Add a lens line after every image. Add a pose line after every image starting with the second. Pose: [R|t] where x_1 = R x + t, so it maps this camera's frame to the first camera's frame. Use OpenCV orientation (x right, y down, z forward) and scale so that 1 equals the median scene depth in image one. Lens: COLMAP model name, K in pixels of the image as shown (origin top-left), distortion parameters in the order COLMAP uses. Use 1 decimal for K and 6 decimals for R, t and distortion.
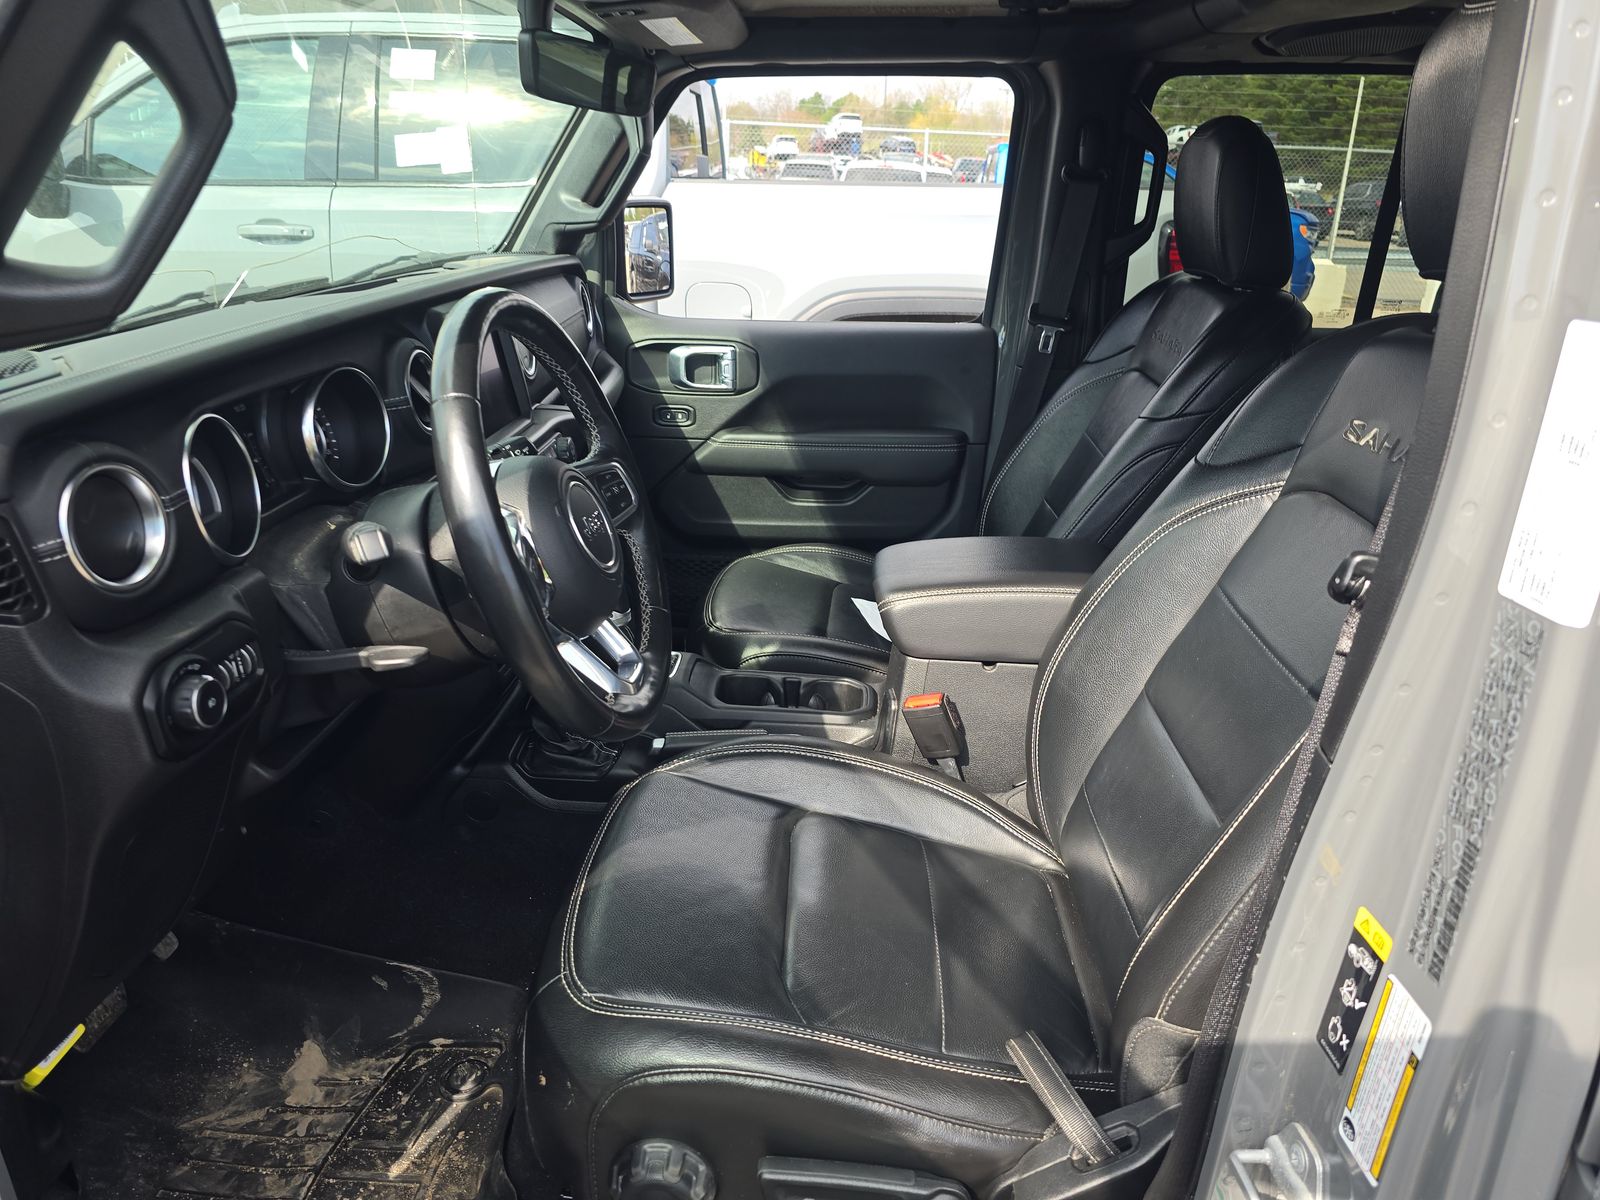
lens RADIAL K [[1122.5, 0, 800.4], [0, 1122.5, 601.1], [0, 0, 1]] dist [0.052303, -0.040283]
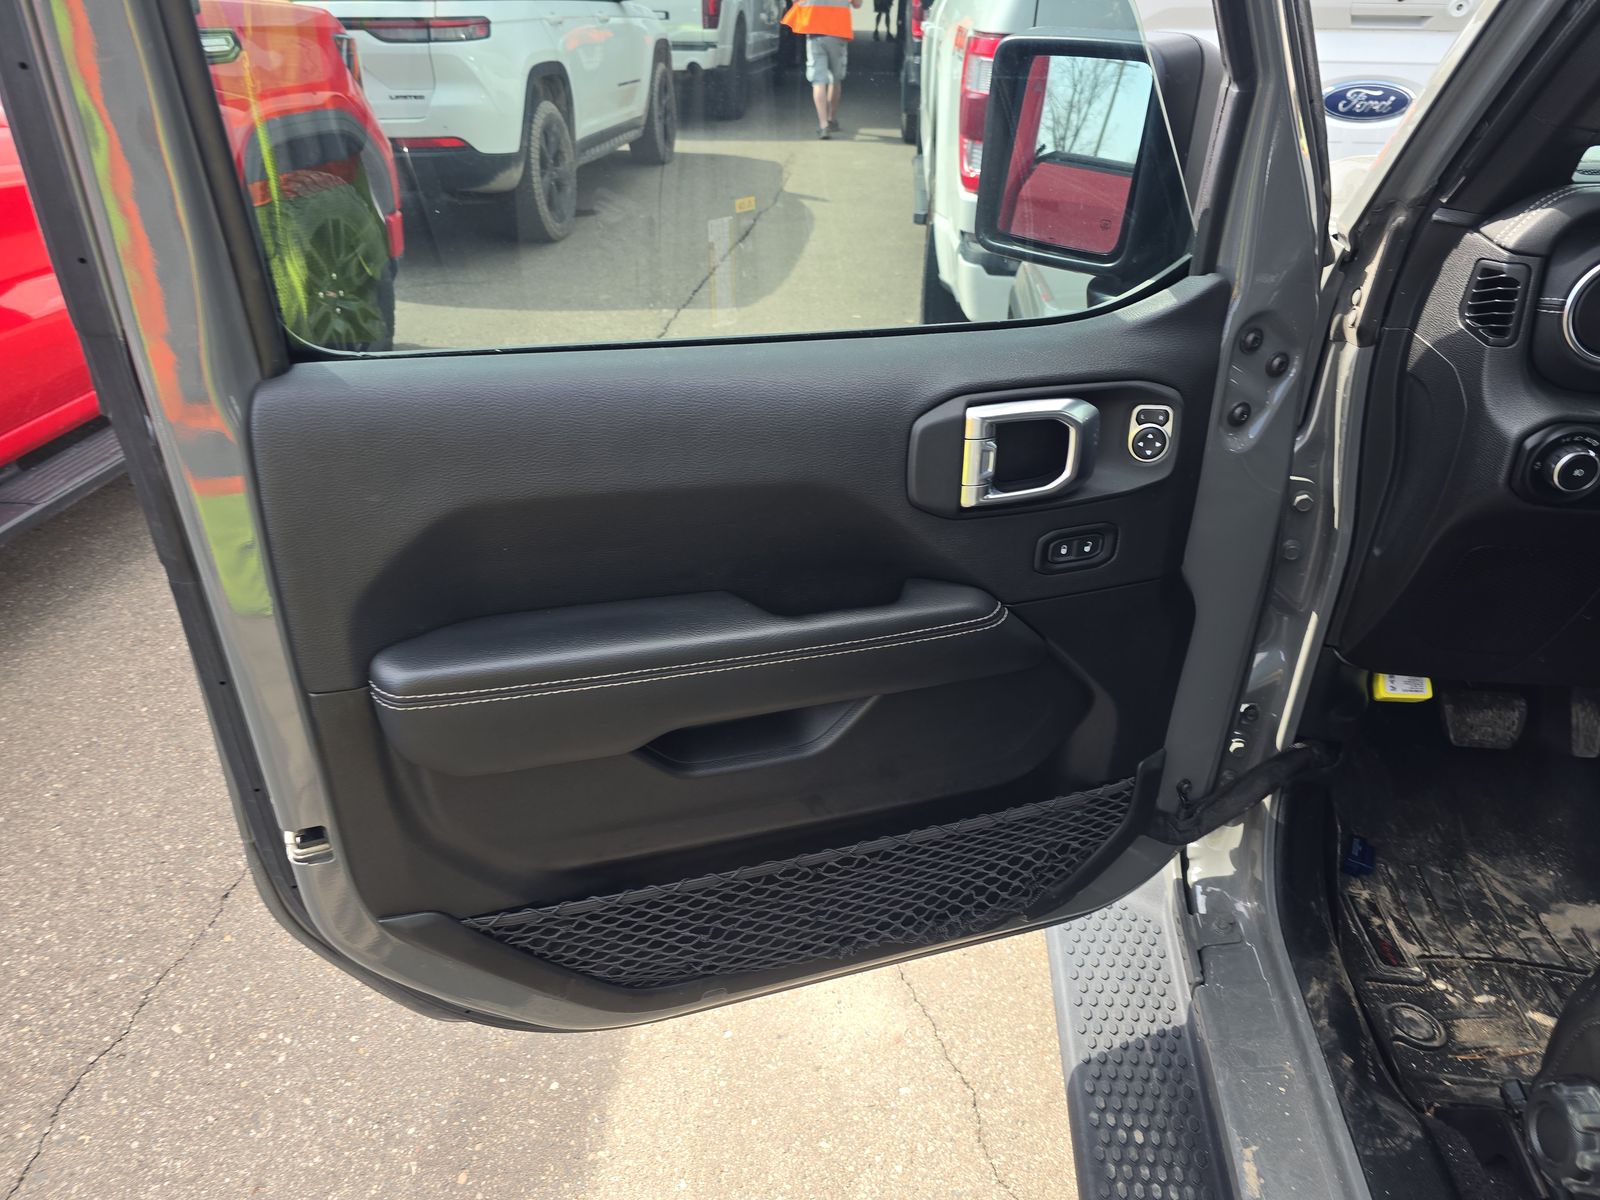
lens RADIAL K [[1122.5, 0, 796.8], [0, 1122.5, 600.6], [0, 0, 1]] dist [0.052303, -0.040283]
pose [[-0.022699, 0.483969, -0.874791, 0.383152], [-0.392667, 0.800382, 0.452992, -0.014206], [0.919401, 0.353784, 0.171871, 0.056111]]
